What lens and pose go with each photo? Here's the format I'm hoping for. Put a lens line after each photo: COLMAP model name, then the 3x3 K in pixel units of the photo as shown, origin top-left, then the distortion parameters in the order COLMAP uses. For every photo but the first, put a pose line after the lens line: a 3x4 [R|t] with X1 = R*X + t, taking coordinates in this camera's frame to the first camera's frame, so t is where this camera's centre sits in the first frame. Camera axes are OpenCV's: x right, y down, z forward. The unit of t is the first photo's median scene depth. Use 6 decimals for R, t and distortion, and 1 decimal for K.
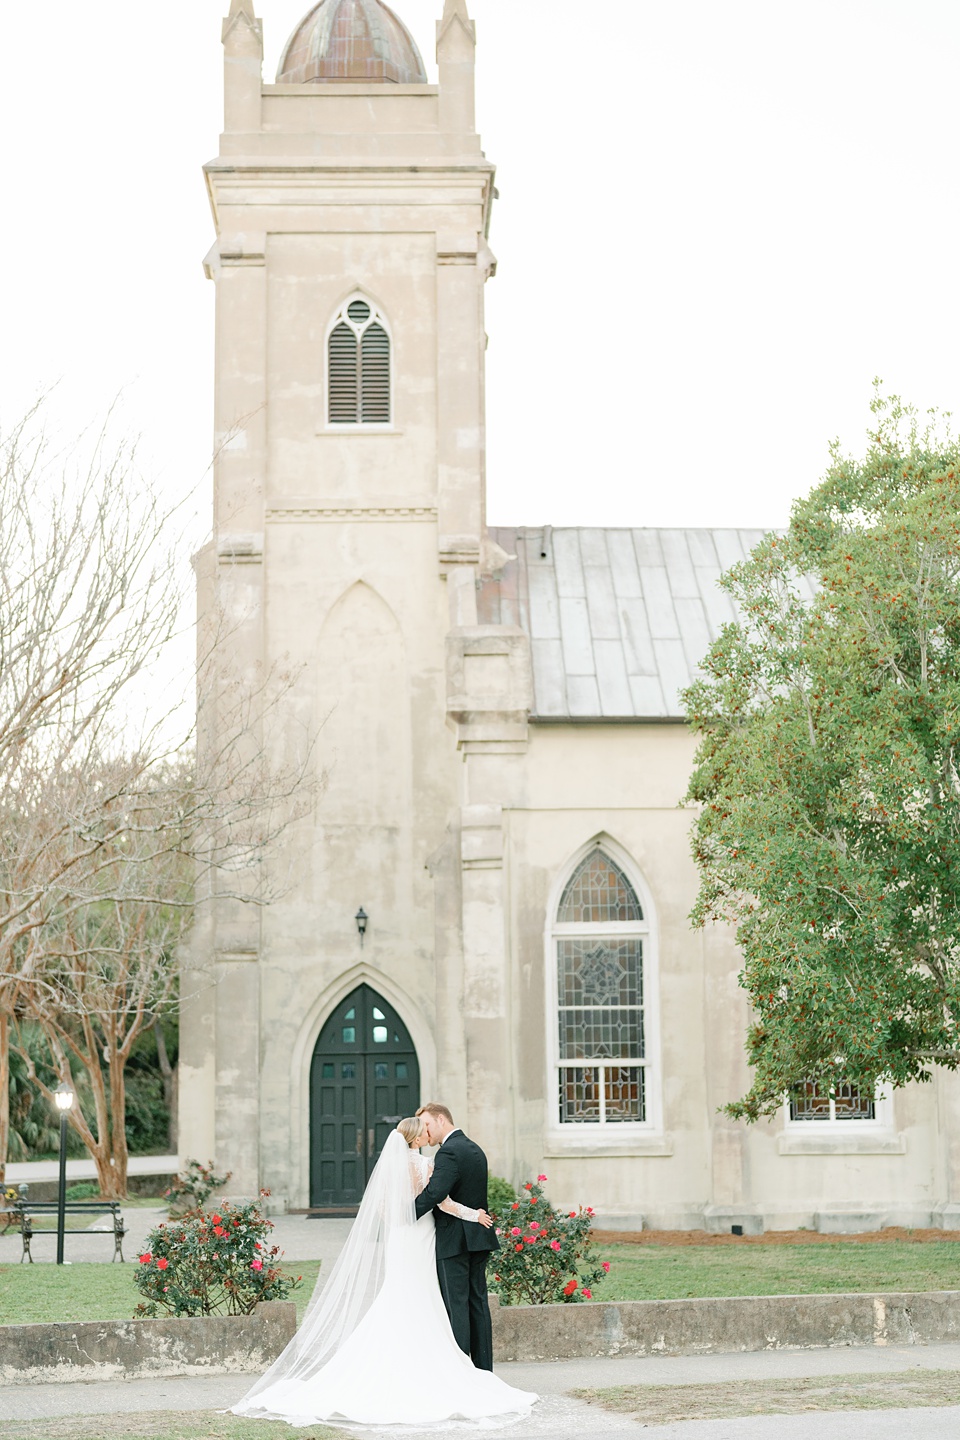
lens RADIAL K [[2080.0, 0, 451.5], [0, 2080.0, 799.0], [0, 0, 1]] dist [-0.078840, 0.603393]
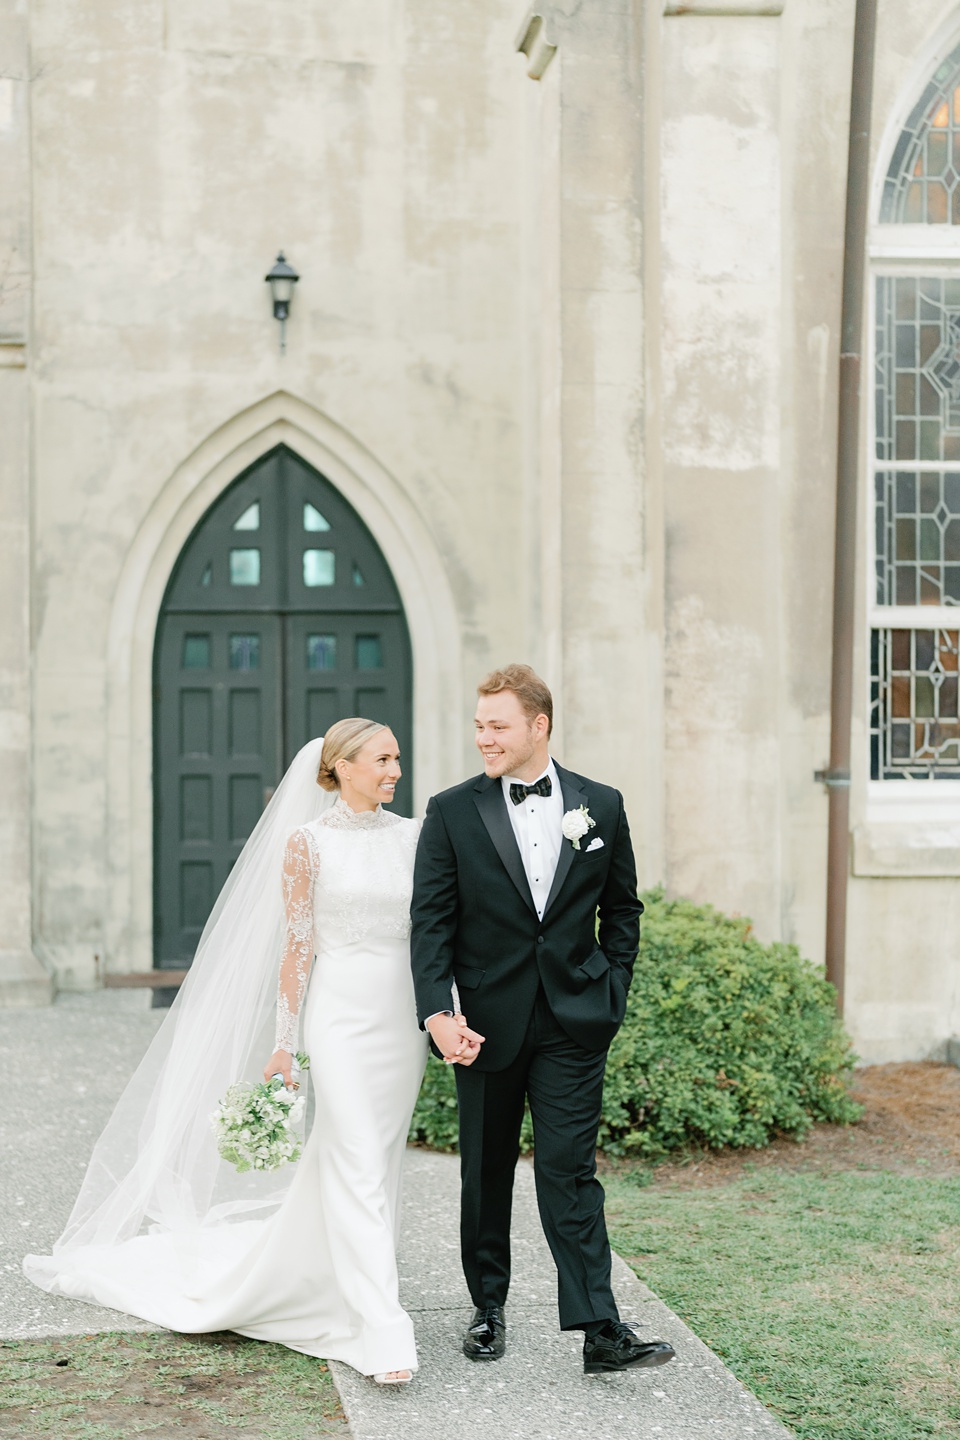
lens RADIAL K [[2080.0, 0, 451.5], [0, 2080.0, 799.0], [0, 0, 1]] dist [-0.078840, 0.603393]
pose [[0.993288, 0.007727, 0.115409, -0.057092], [-0.026902, 0.985839, 0.165525, 0.090452], [-0.112496, -0.167518, 0.979430, 0.582761]]
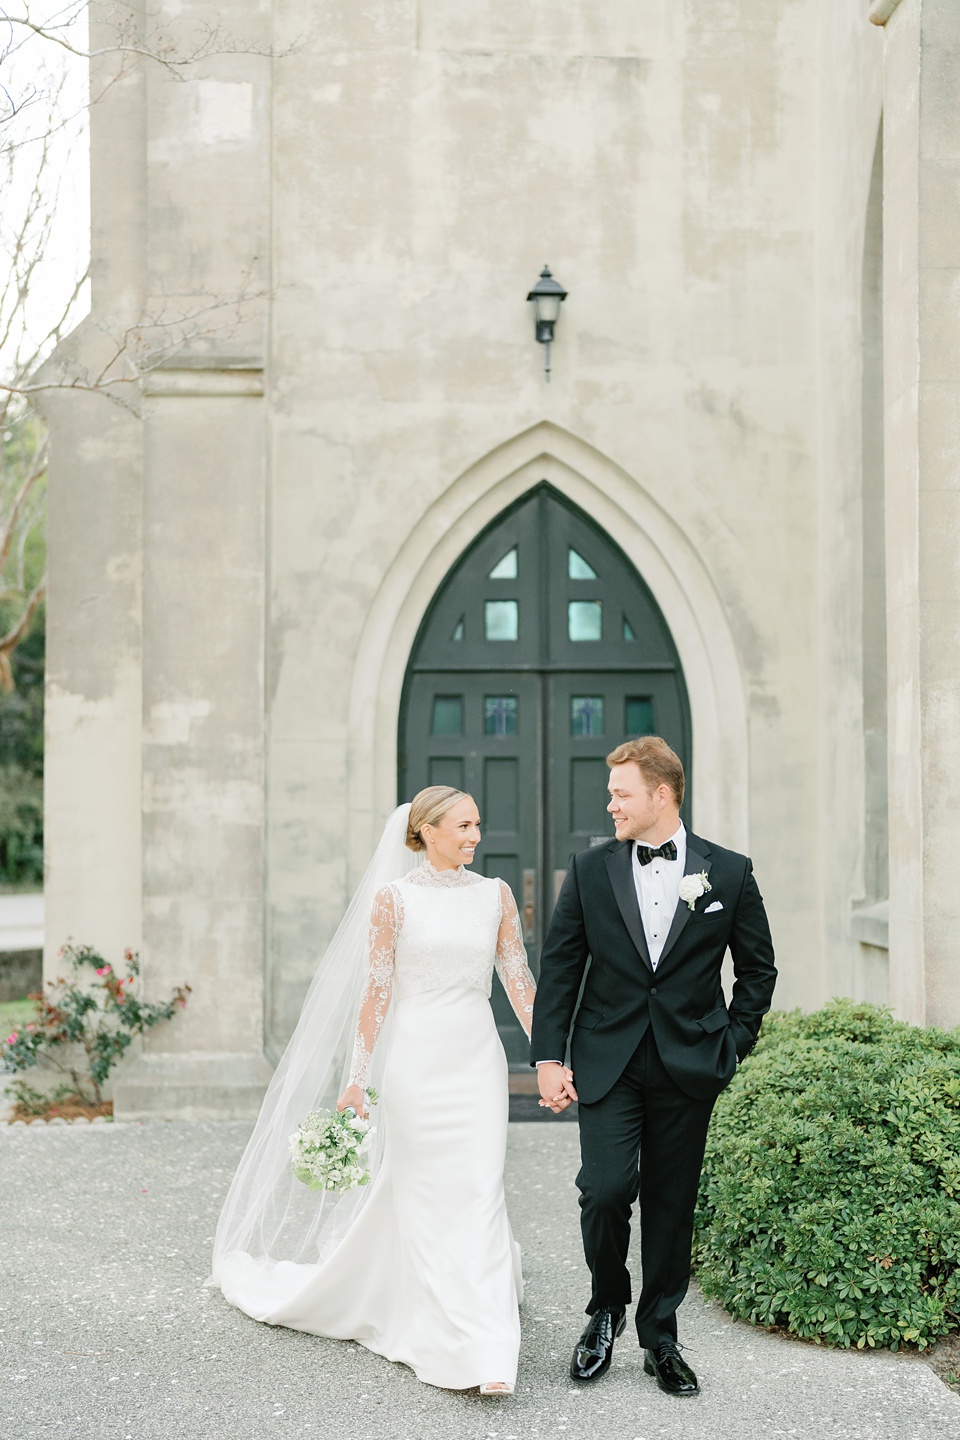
lens RADIAL K [[2018.7, 0, 479.8], [0, 2018.7, 800.2], [0, 0, 1]] dist [-0.077158, 0.468962]
pose [[0.999145, 0.013320, 0.039146, -0.068421], [-0.018368, 0.991136, 0.131577, 0.099392], [-0.037047, -0.132183, 0.990533, 0.644112]]
